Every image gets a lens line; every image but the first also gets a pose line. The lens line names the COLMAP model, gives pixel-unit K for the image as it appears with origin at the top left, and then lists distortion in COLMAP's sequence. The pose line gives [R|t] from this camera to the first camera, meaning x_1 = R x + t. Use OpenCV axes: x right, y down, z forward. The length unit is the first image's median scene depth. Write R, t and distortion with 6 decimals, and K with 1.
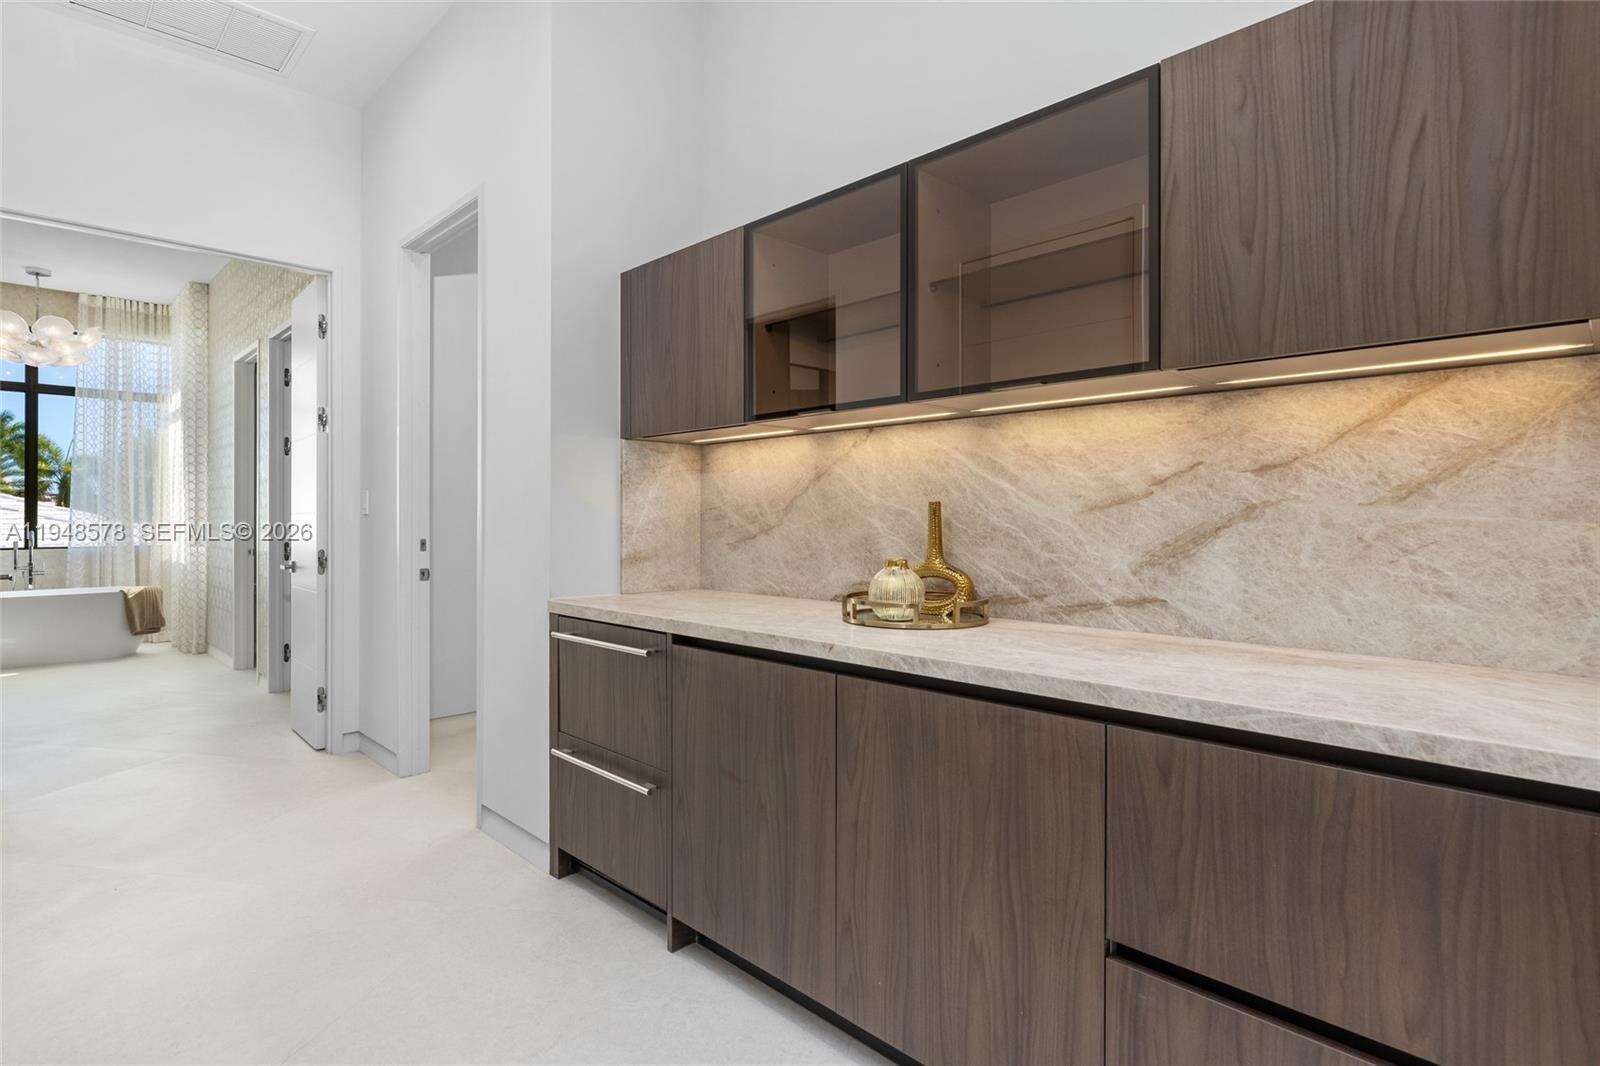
lens RADIAL K [[814.0, 0, 800.3], [0, 814.0, 522.2], [0, 0, 1]] dist [0.001327, 0.000408]
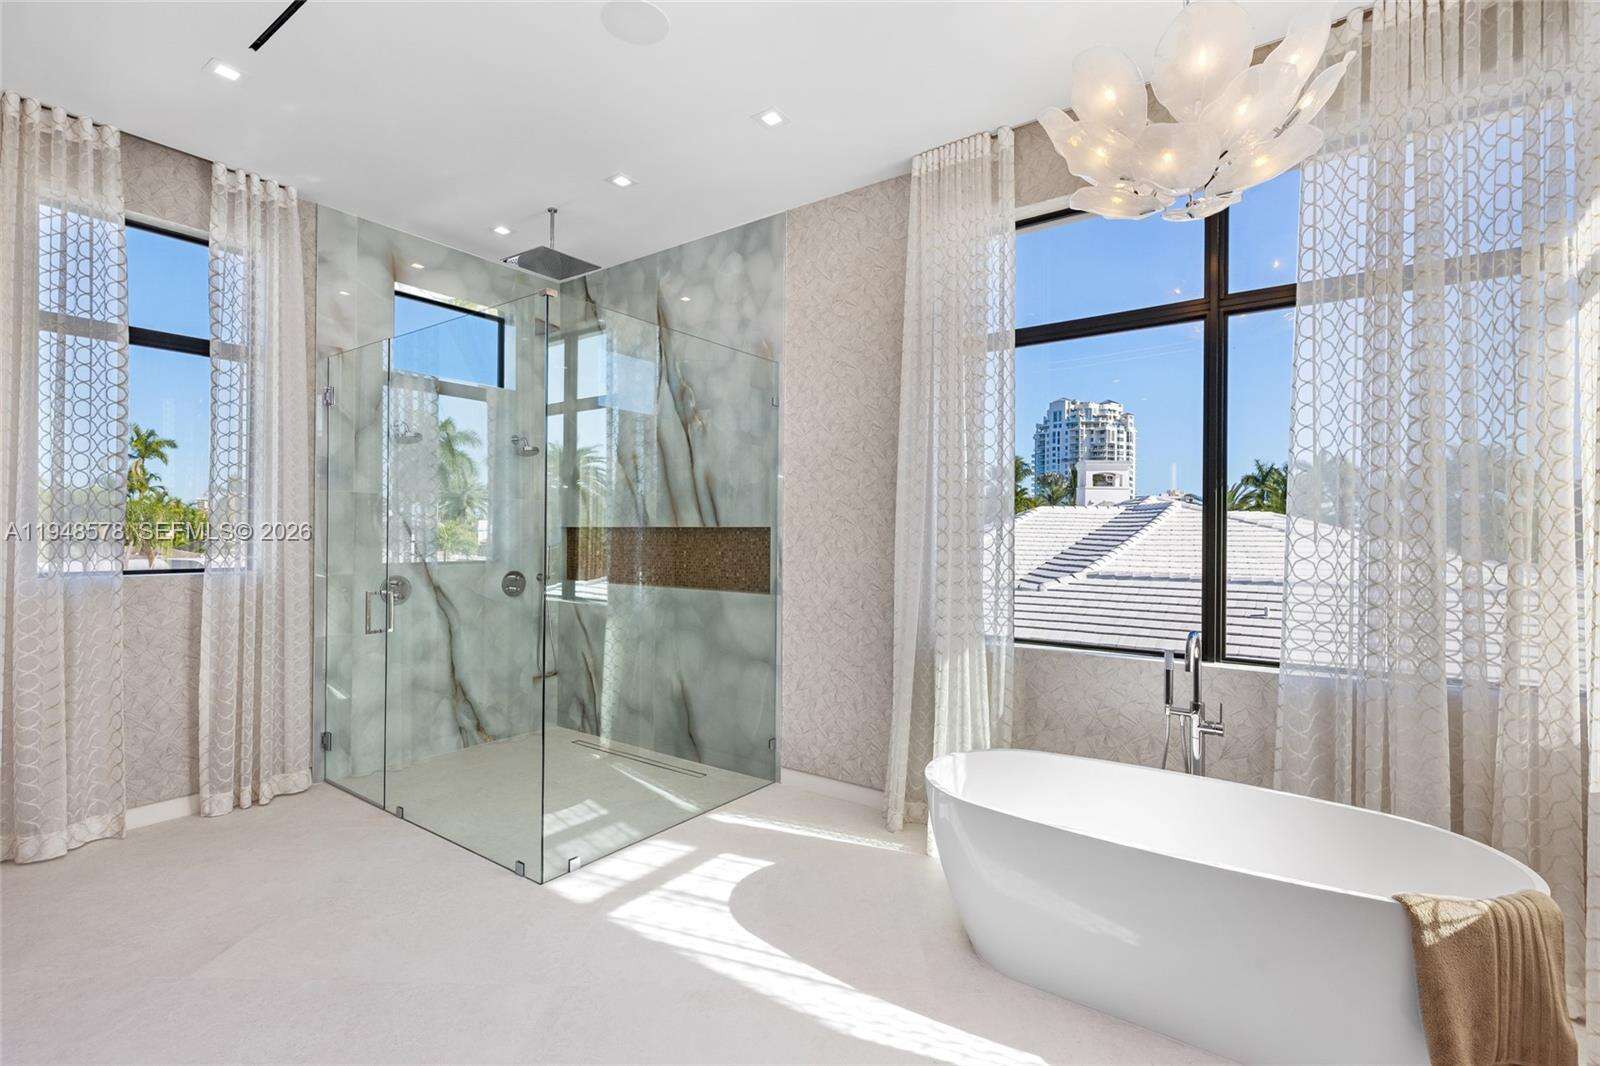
lens RADIAL K [[725.4, 0, 805.9], [0, 725.4, 528.9], [0, 0, 1]] dist [0.001262, -0.000280]
pose [[0.169987, -0.005584, -0.985430, -0.578934], [-0.011696, 0.999902, -0.007684, -0.034460], [0.985377, 0.012832, 0.169906, 0.702197]]
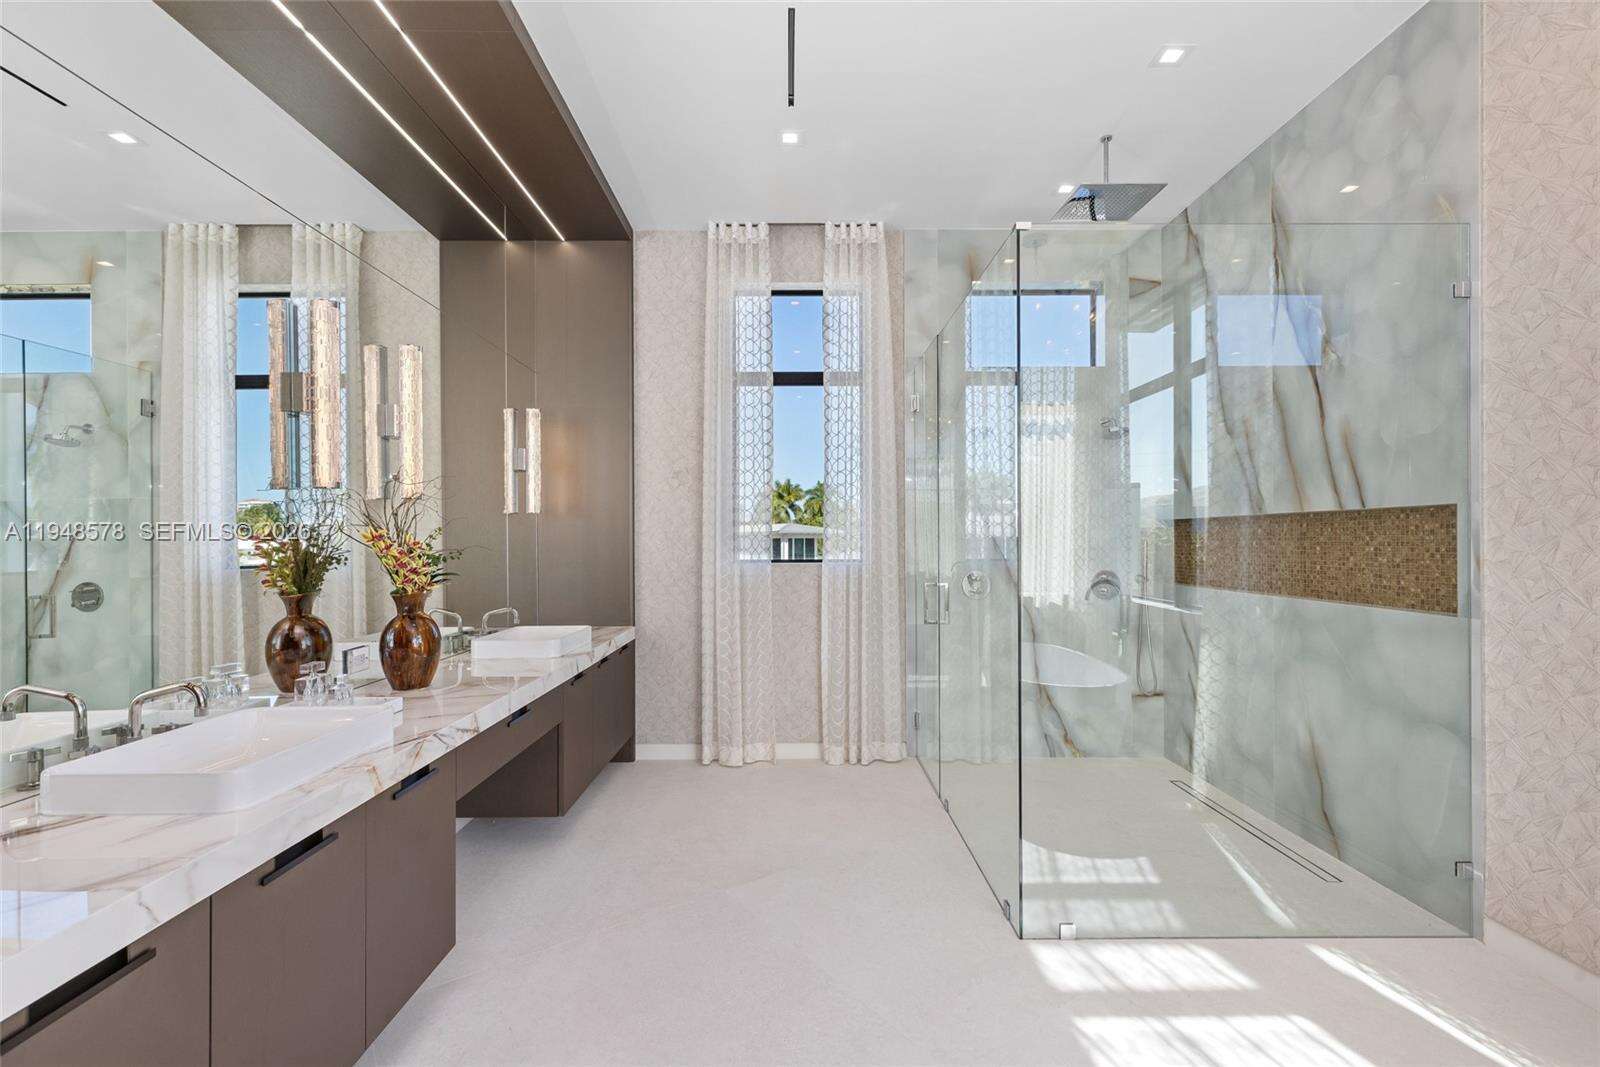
lens RADIAL K [[725.4, 0, 798.7], [0, 725.4, 537.8], [0, 0, 1]] dist [0.001262, -0.000280]
pose [[-0.694134, 0.002217, -0.719842, -0.807909], [0.001696, 0.999998, 0.001445, -0.014518], [0.719844, -0.000218, -0.694136, 0.878252]]
